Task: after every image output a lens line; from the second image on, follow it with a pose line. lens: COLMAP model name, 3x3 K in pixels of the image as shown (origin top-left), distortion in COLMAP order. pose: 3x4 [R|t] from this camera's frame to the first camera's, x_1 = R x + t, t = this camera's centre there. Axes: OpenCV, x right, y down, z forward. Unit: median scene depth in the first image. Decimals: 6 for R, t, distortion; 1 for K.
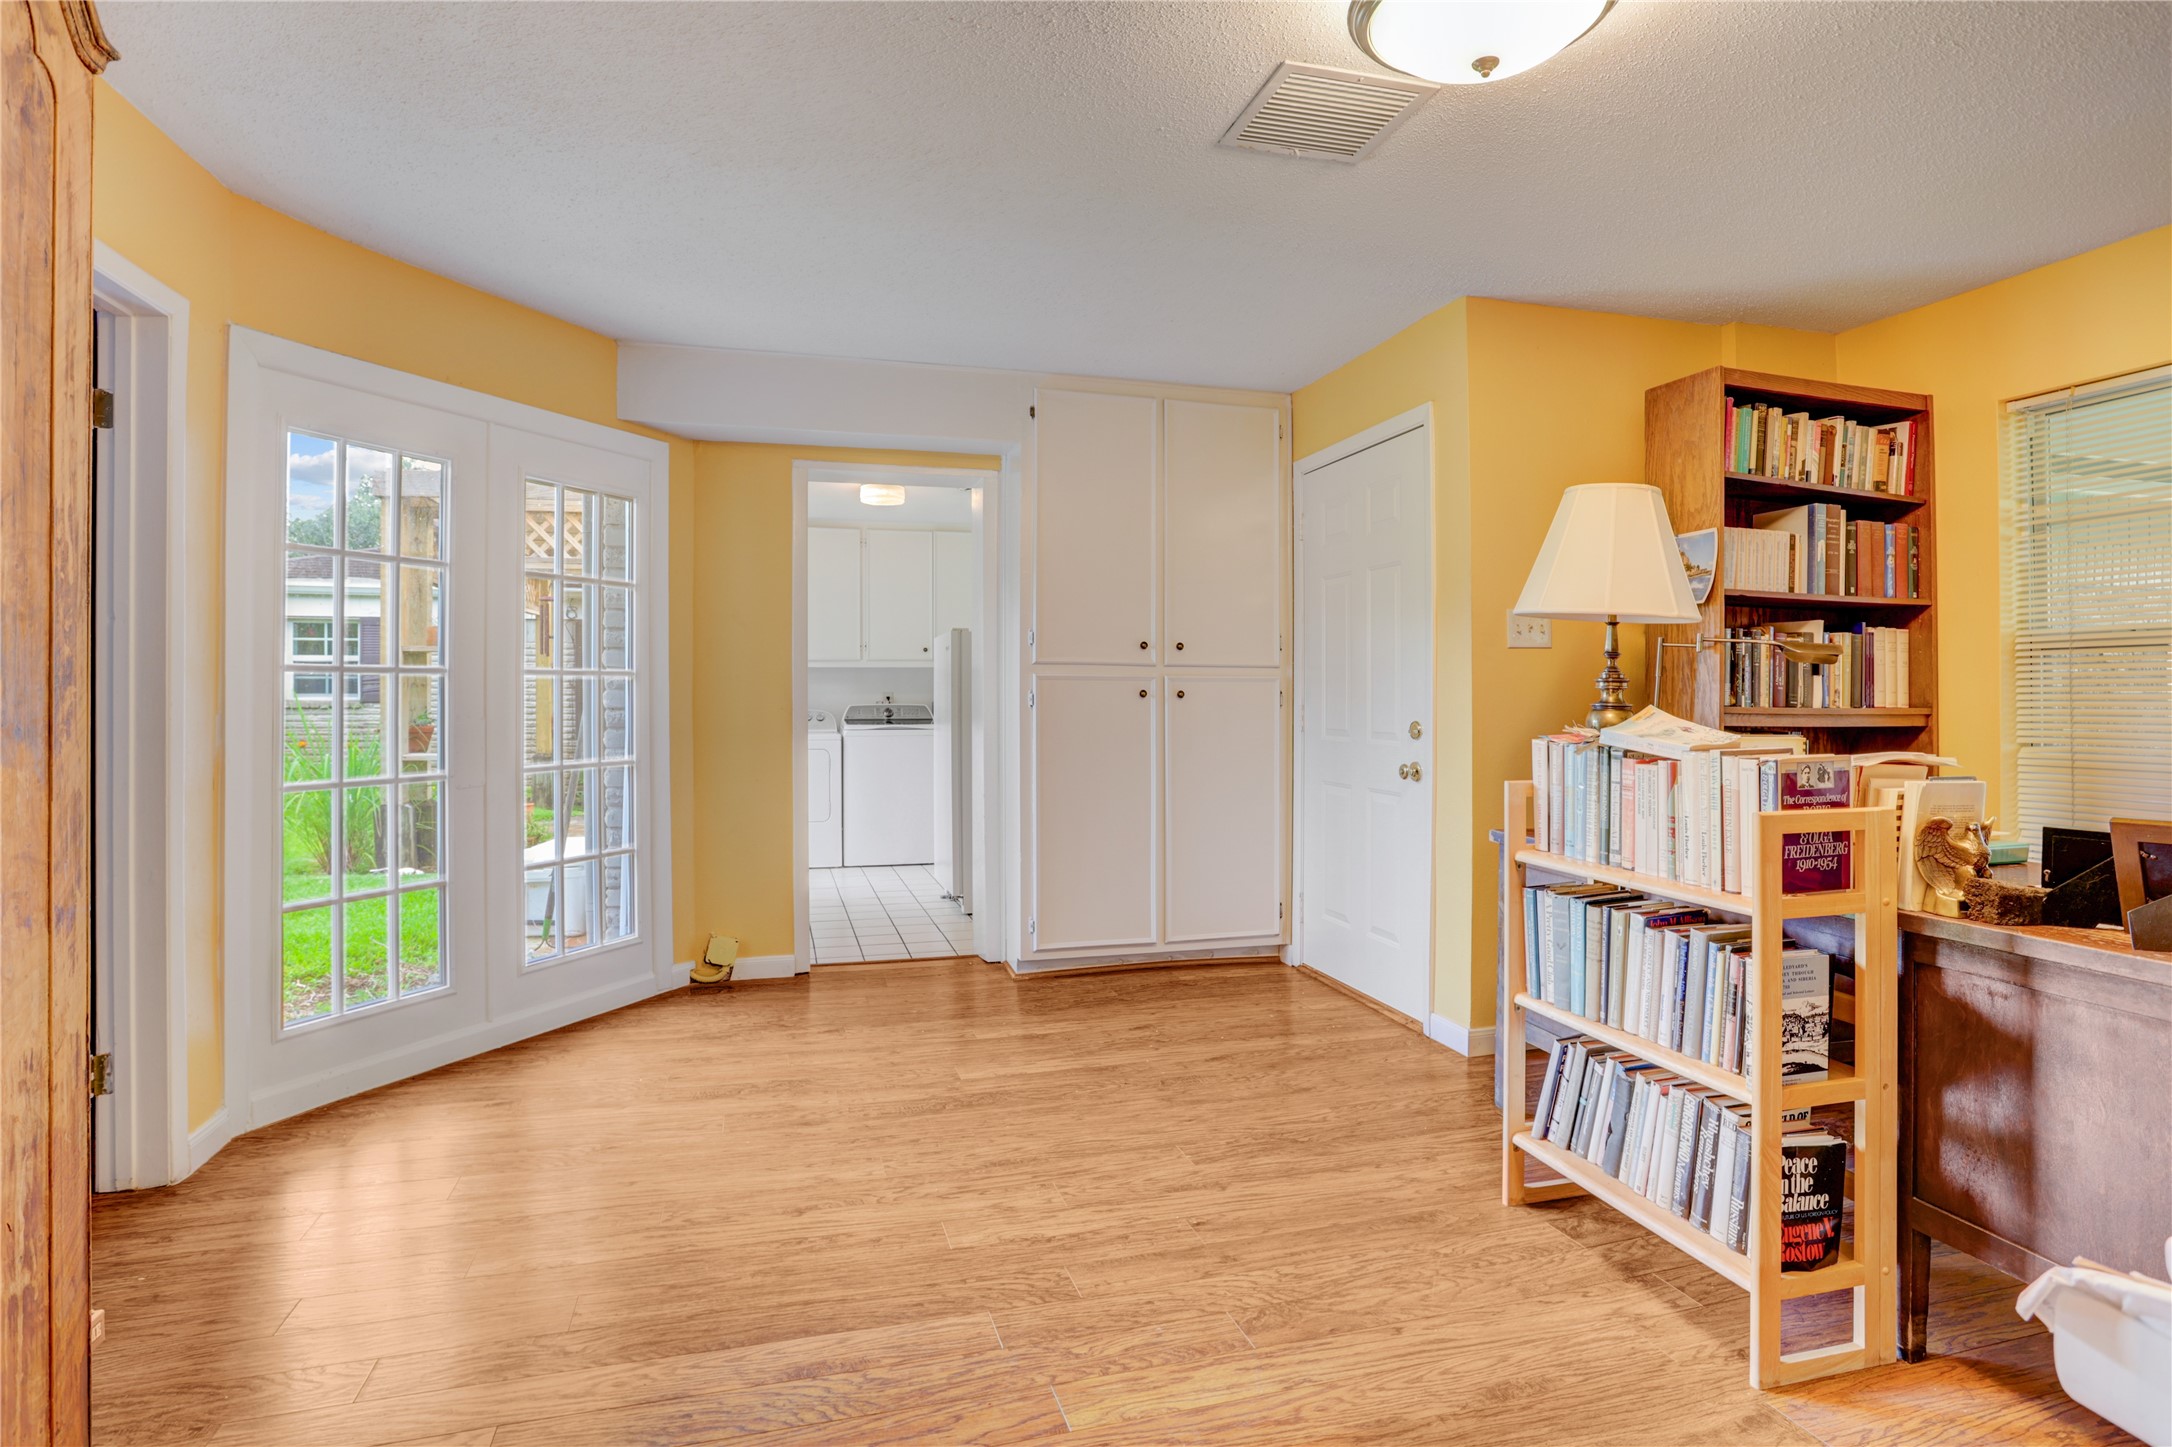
lens RADIAL K [[1120.9, 0, 1086.1], [0, 1120.9, 704.7], [0, 0, 1]] dist [-0.003667, -0.000224]
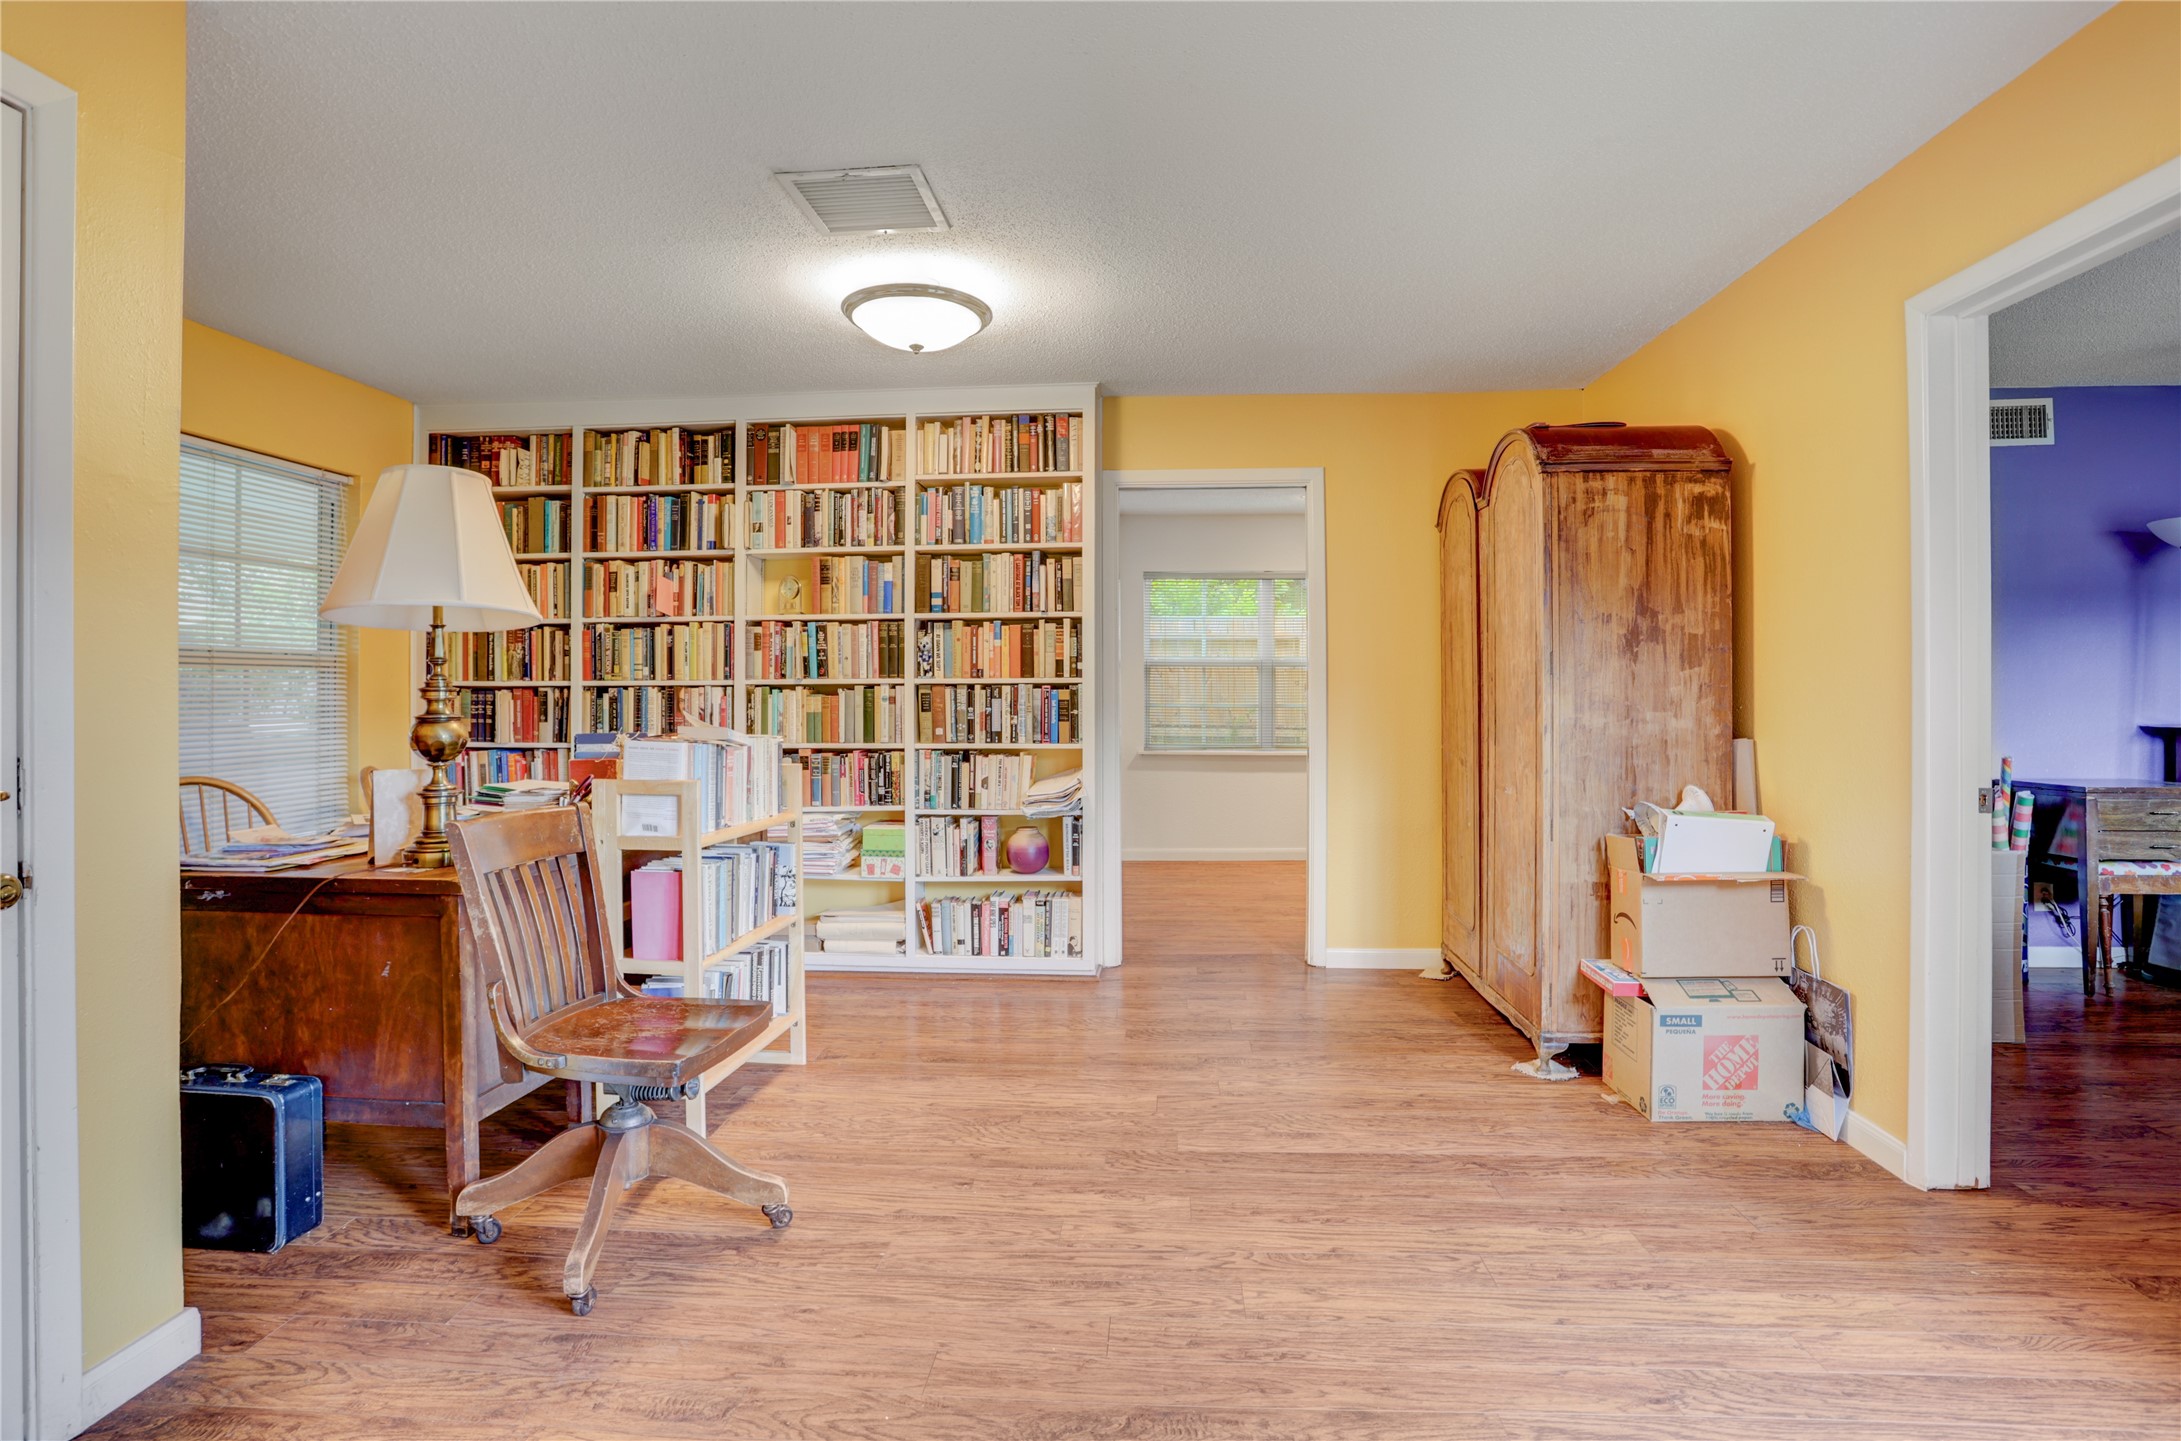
lens RADIAL K [[1079.0, 0, 1096.4], [0, 1079.0, 707.2], [0, 0, 1]] dist [0.001170, 0.000355]
pose [[-0.938831, 0.002368, 0.344369, -0.229904], [0.007370, 0.999886, 0.013216, -0.009940], [-0.344298, 0.014946, -0.938741, 1.155436]]
